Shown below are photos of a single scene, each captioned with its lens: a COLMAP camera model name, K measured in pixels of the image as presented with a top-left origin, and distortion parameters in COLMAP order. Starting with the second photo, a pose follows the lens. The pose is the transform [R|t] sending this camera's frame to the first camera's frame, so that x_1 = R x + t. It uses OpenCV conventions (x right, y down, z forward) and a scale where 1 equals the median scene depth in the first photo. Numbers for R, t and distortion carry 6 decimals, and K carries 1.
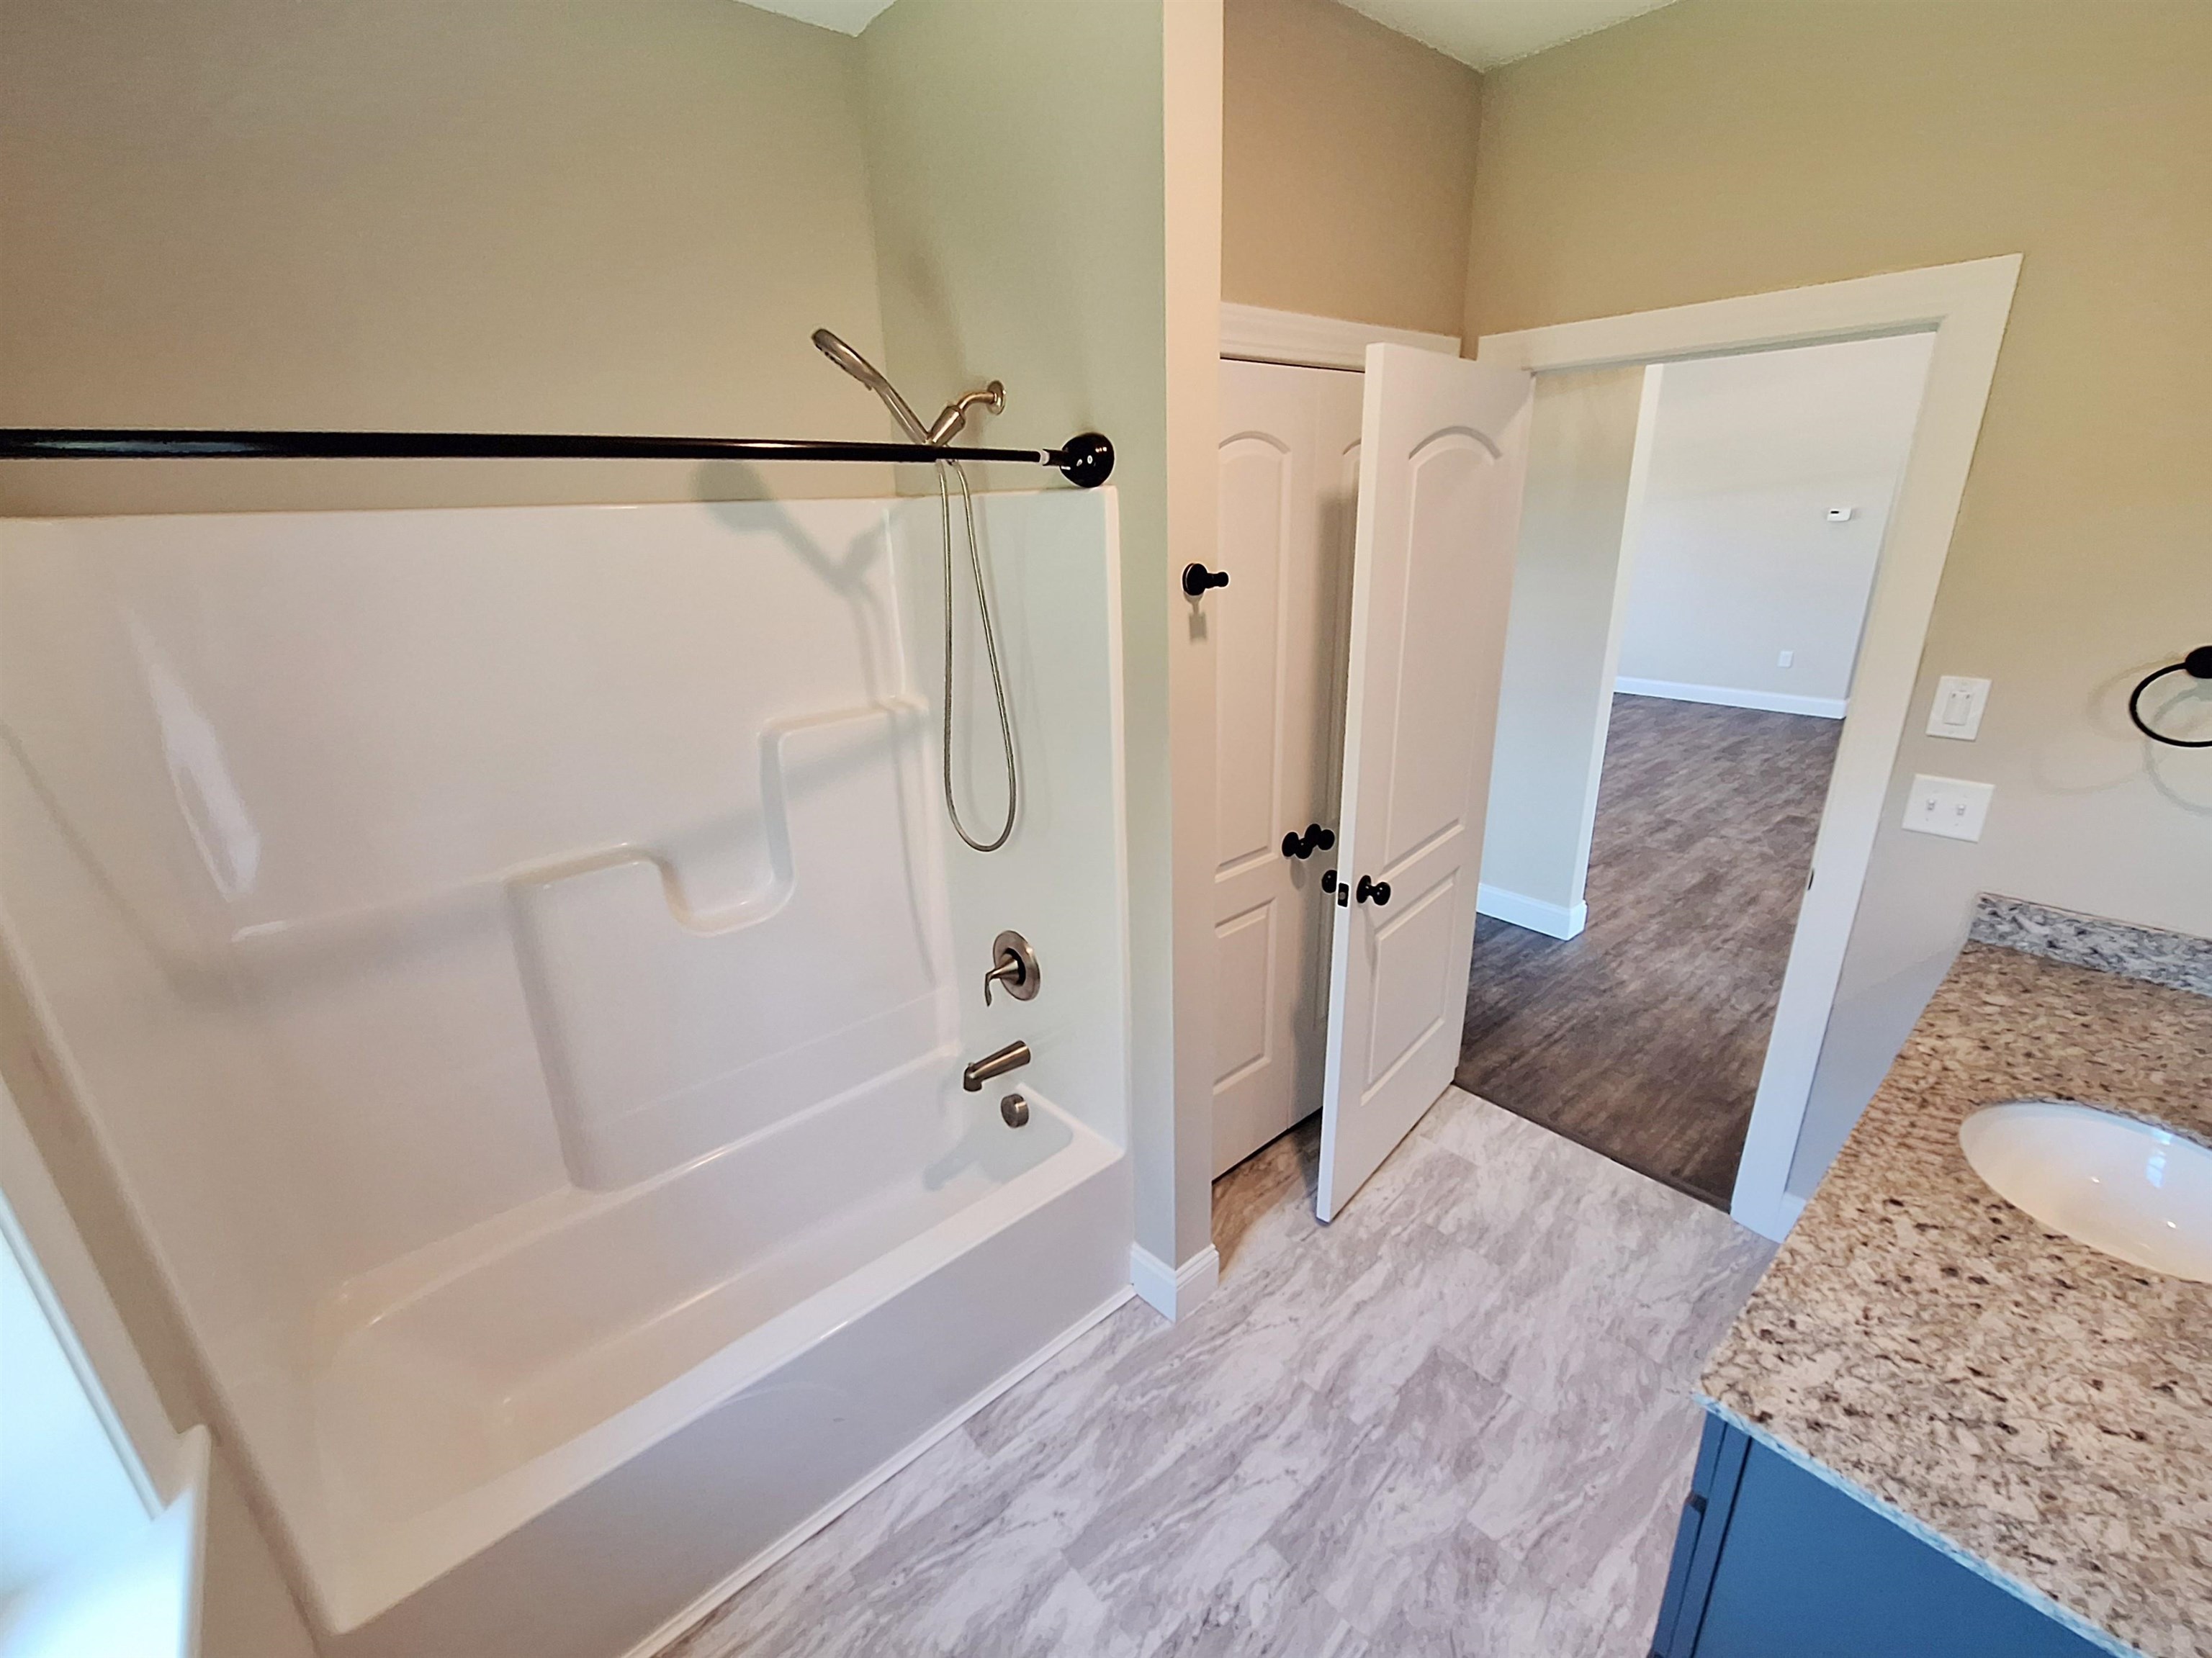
lens RADIAL K [[900.7, 0, 1058.9], [0, 900.7, 818.3], [0, 0, 1]] dist [-0.001013, 0.001312]
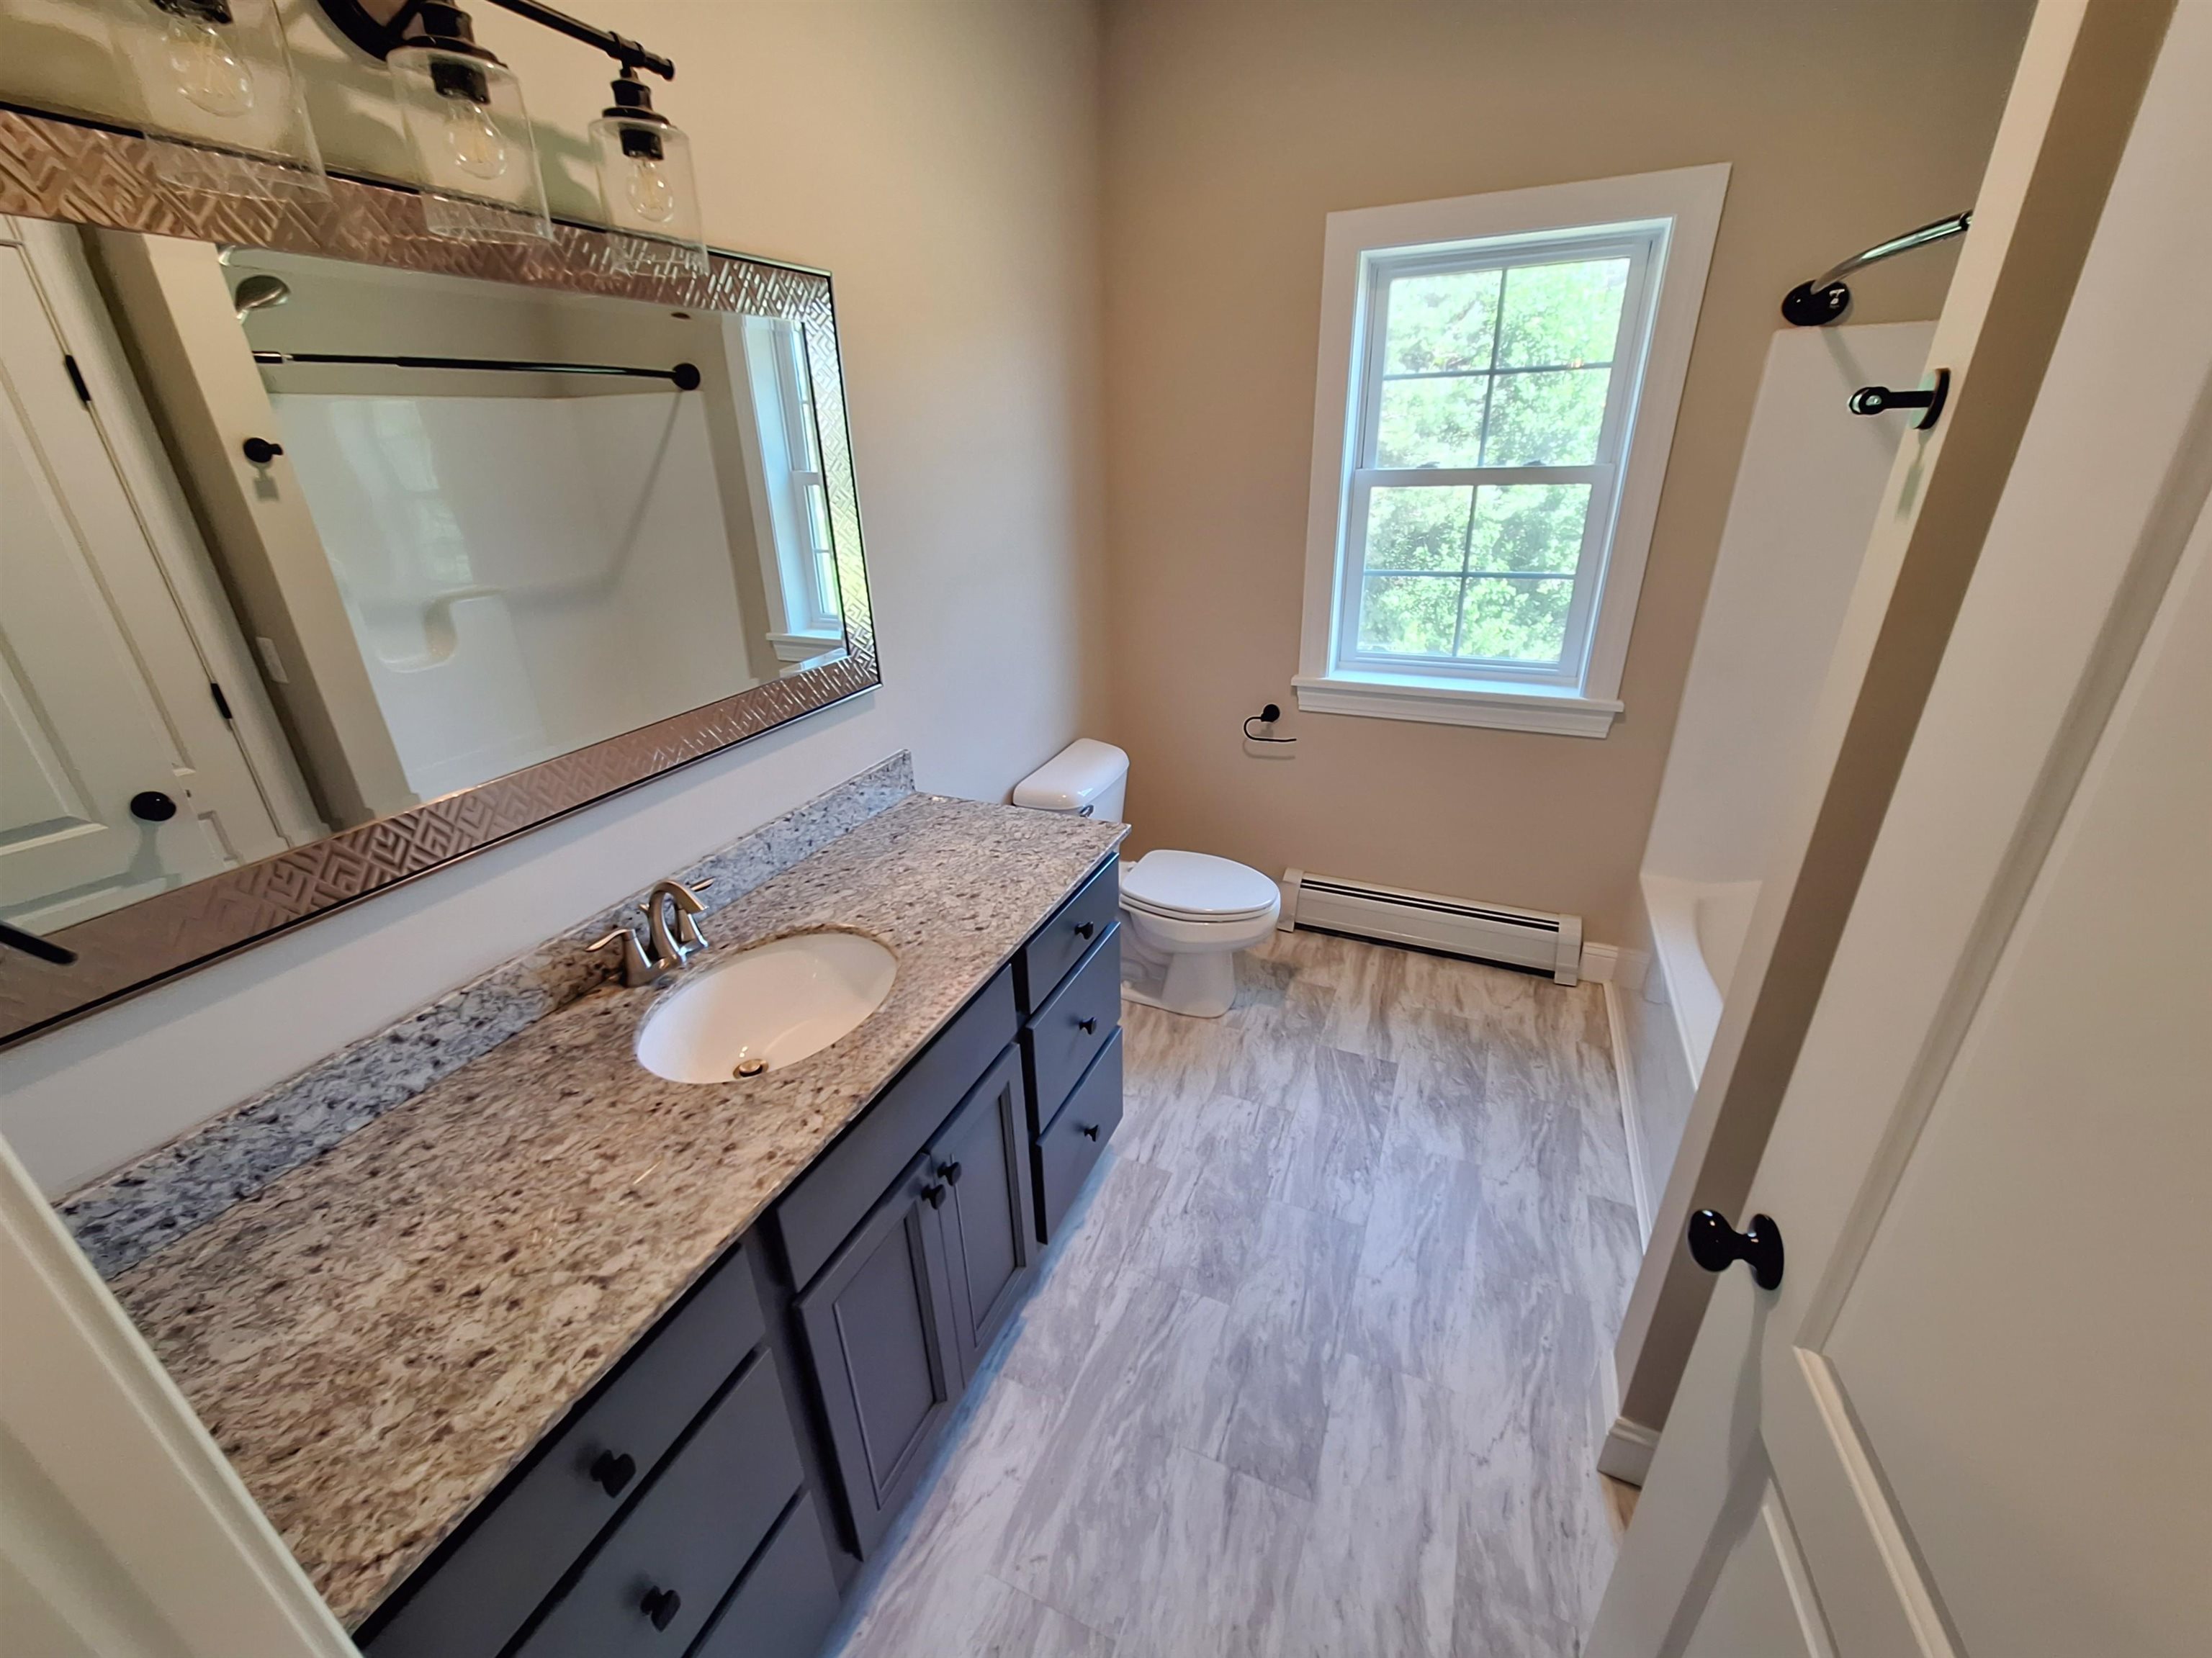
lens RADIAL K [[900.7, 0, 1091.8], [0, 900.7, 820.9], [0, 0, 1]] dist [-0.001013, 0.001312]
pose [[-0.884468, 0.245373, -0.396873, 0.768685], [-0.086920, 0.749031, 0.656808, -0.315596], [0.458434, 0.615422, -0.641166, 1.092934]]
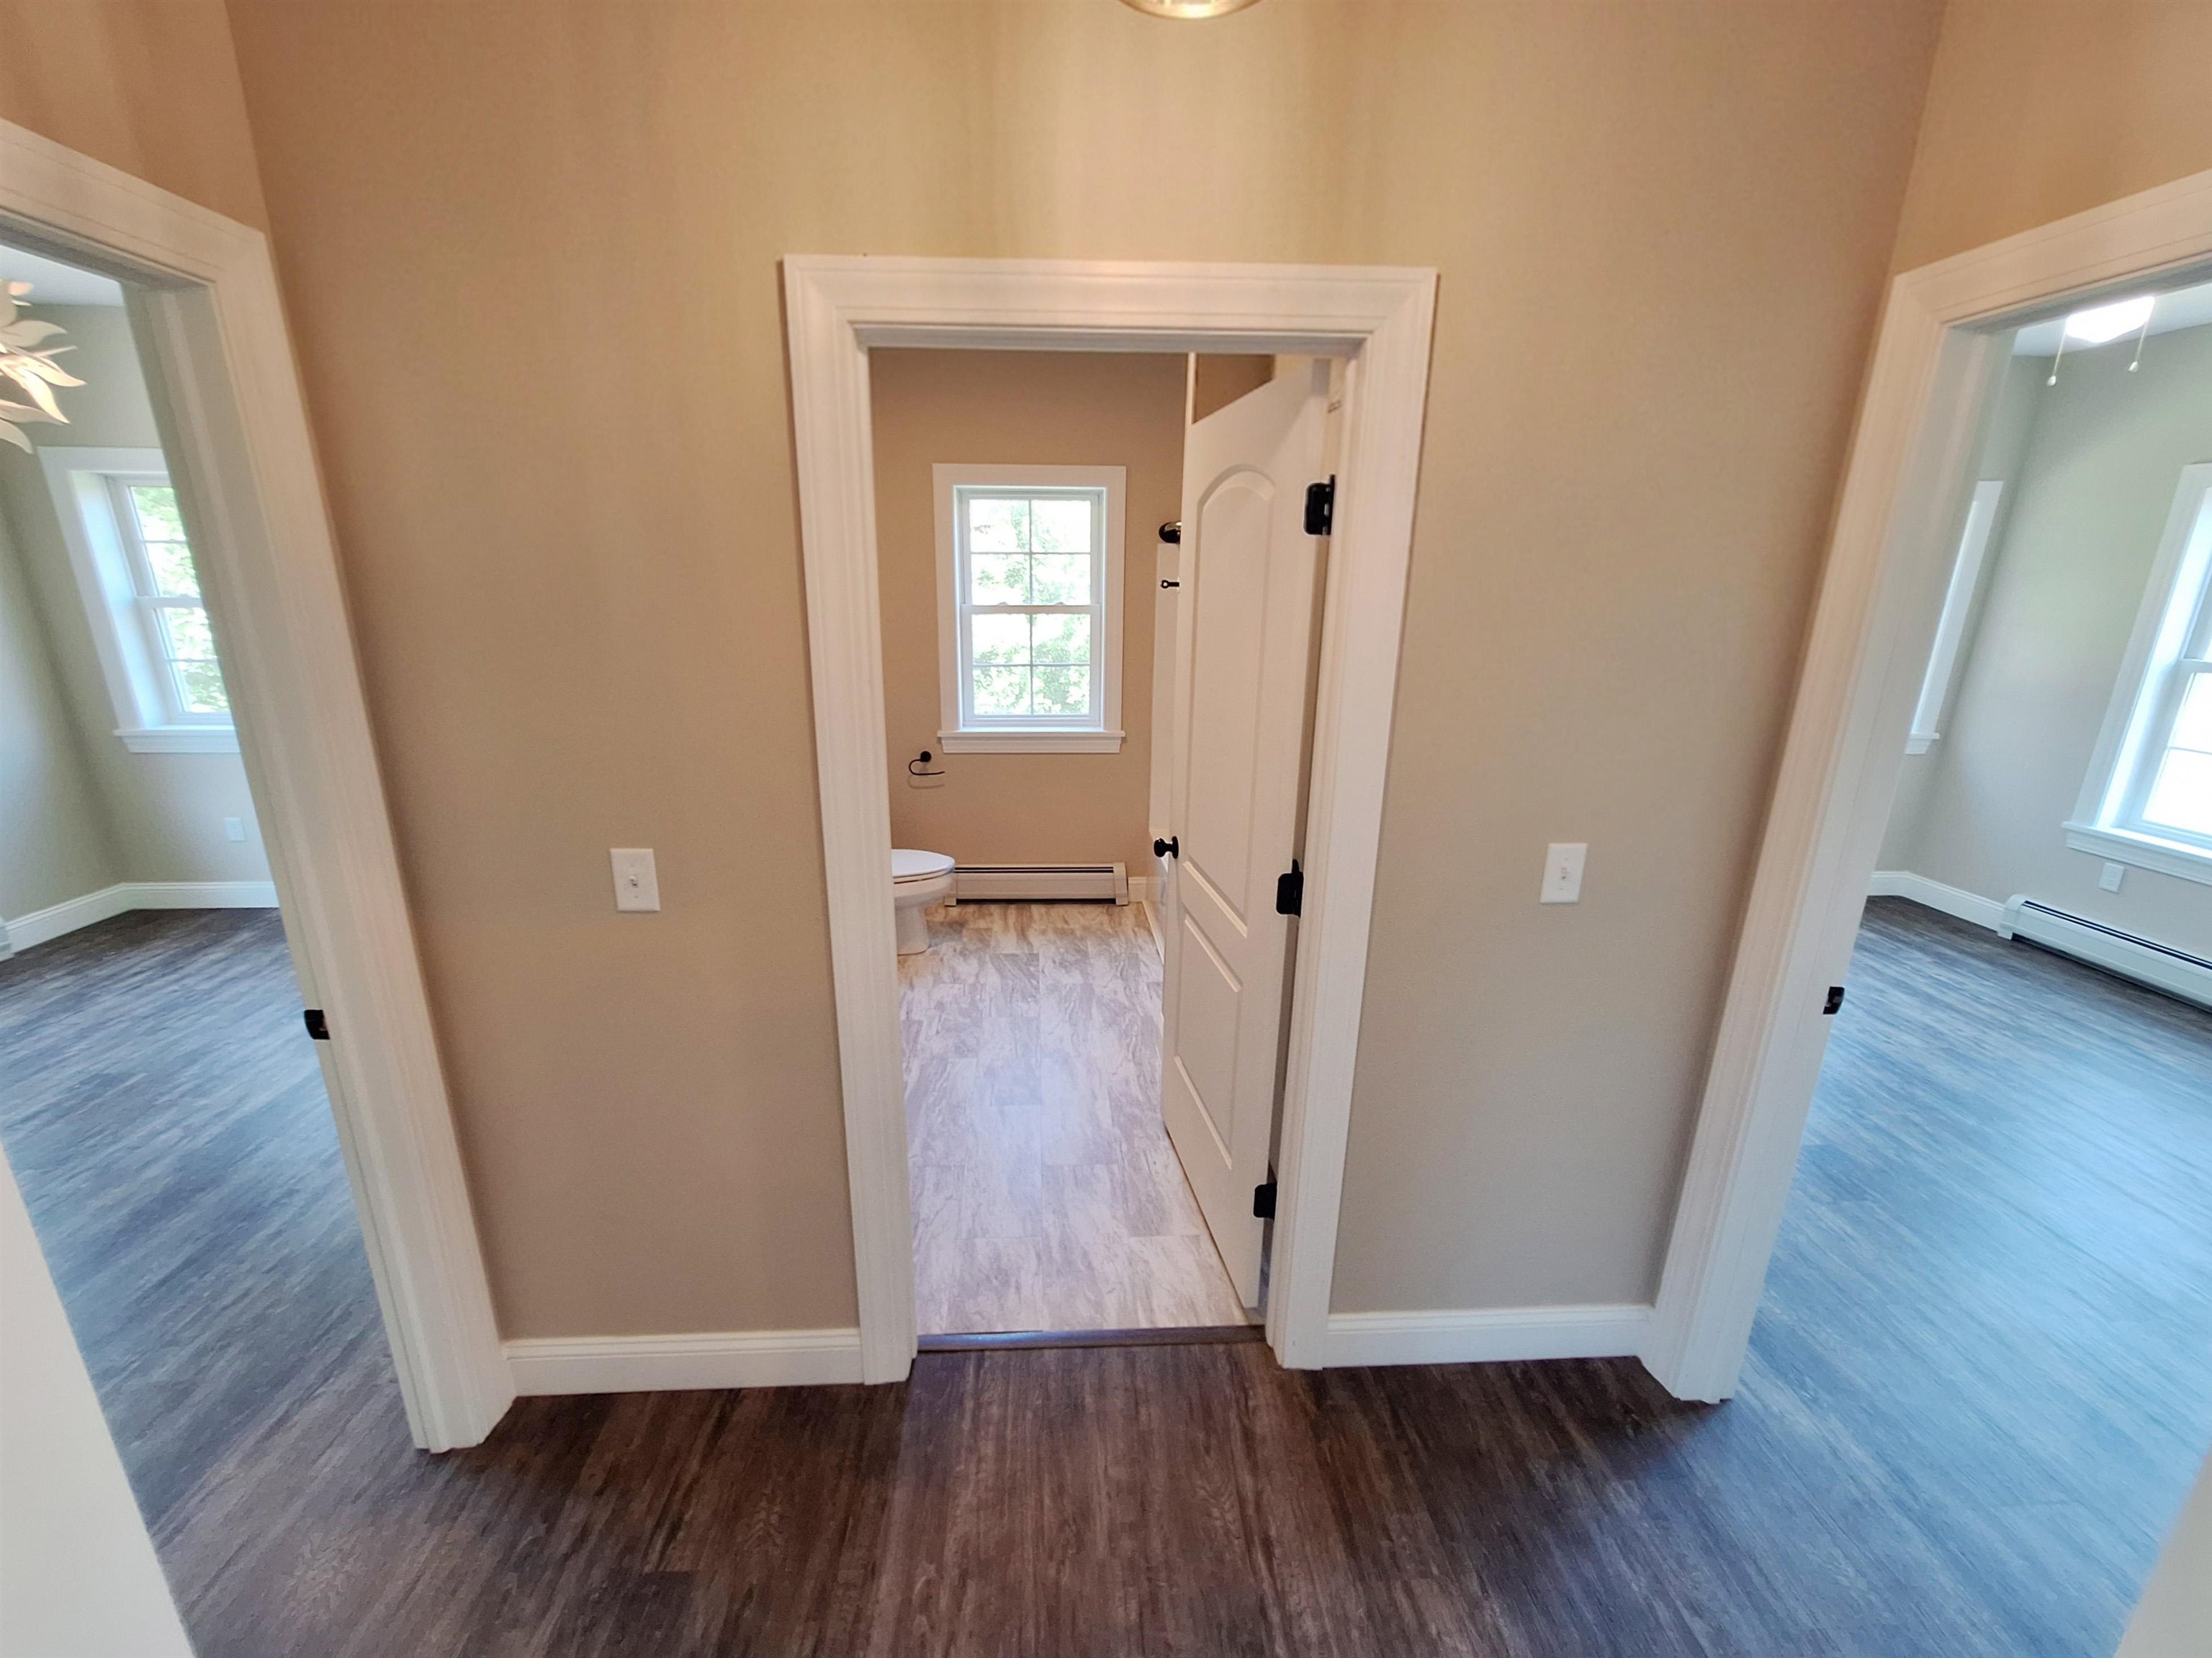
lens RADIAL K [[900.7, 0, 1106.3], [0, 900.7, 820.0], [0, 0, 1]] dist [-0.001013, 0.001312]
pose [[-0.563652, 0.255909, -0.785371, 1.445616], [-0.255345, 0.850245, 0.460306, -0.521632], [0.785554, 0.459993, -0.413897, 1.538078]]
